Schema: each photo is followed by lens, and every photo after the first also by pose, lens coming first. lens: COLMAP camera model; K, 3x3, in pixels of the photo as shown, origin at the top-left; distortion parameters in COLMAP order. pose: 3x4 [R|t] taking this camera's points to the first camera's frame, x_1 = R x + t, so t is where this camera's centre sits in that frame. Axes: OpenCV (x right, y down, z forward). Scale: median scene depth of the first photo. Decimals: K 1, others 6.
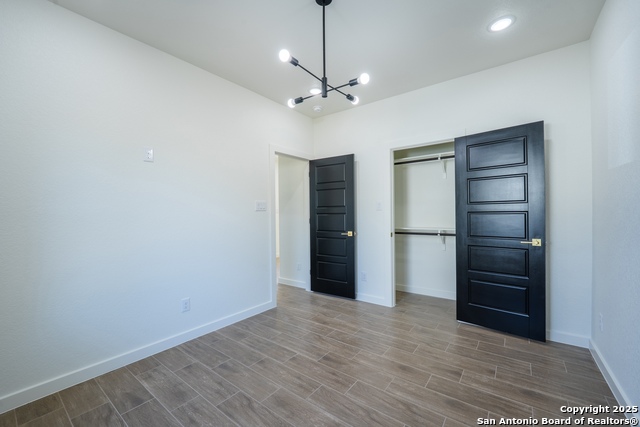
lens RADIAL K [[259.9, 0, 320.0], [0, 259.9, 213.5], [0, 0, 1]] dist [0.000593, 0.000026]
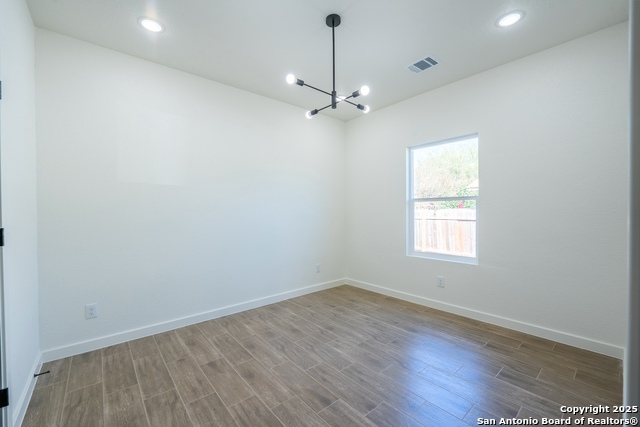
lens RADIAL K [[254.6, 0, 320.0], [0, 254.6, 213.5], [0, 0, 1]] dist [0.149433, -0.000013]
pose [[-0.974587, 0.006292, 0.223921, -0.163930], [0.006605, 0.999978, 0.000649, 0.008337], [-0.223912, 0.002111, -0.974607, 2.081387]]
